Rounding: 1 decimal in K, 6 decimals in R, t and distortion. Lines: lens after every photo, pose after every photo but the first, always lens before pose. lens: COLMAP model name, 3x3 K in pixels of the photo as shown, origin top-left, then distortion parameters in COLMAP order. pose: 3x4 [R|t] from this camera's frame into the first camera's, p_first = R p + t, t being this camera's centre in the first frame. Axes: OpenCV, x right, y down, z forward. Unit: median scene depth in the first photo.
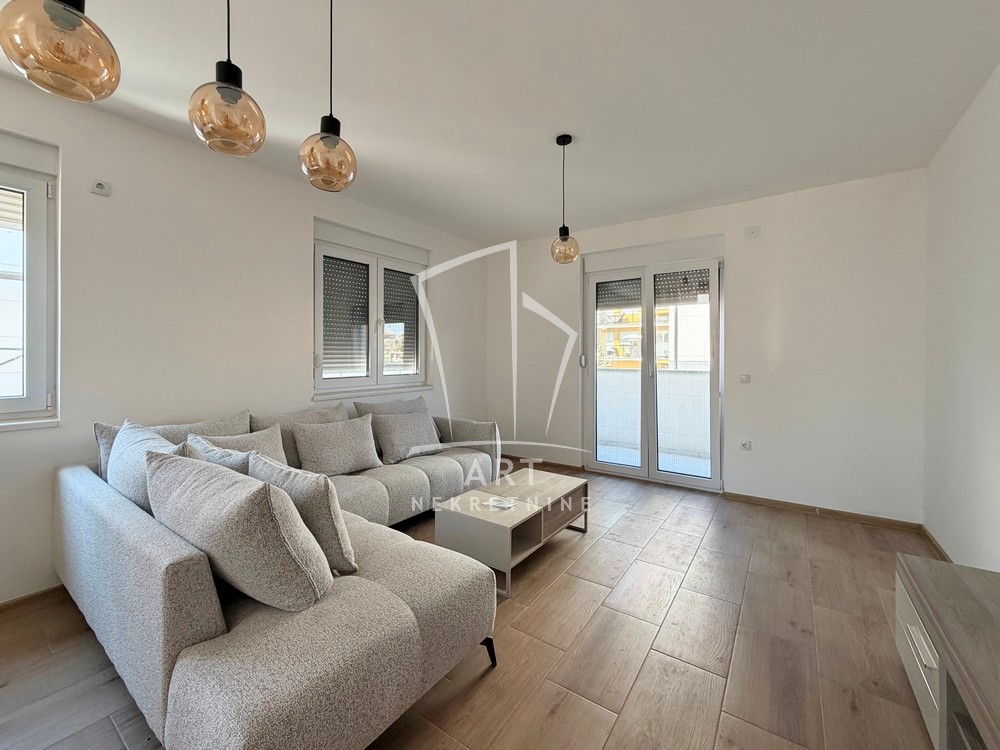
lens RADIAL K [[414.3, 0, 492.1], [0, 414.3, 350.6], [0, 0, 1]] dist [-0.001429, 0.000065]
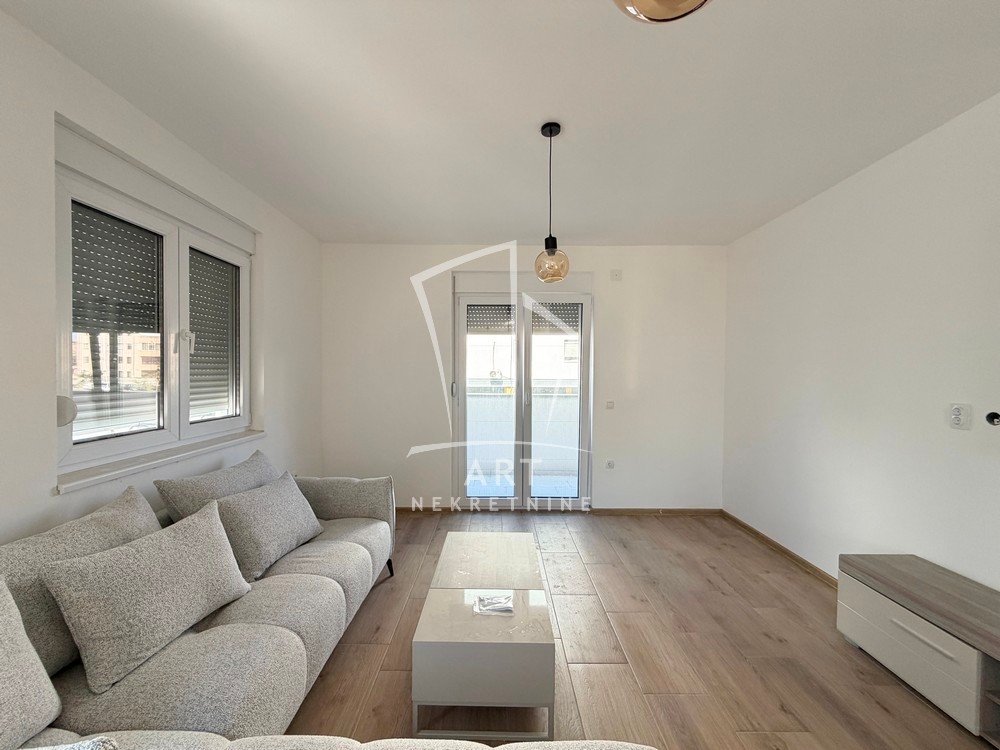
lens RADIAL K [[397.9, 0, 497.0], [0, 397.9, 374.8], [0, 0, 1]] dist [0.000639, 0.000045]
pose [[0.816648, -0.002760, 0.577129, -0.263559], [-0.009416, 0.999792, 0.018104, -0.030825], [-0.577059, -0.020218, 0.816452, 0.303005]]
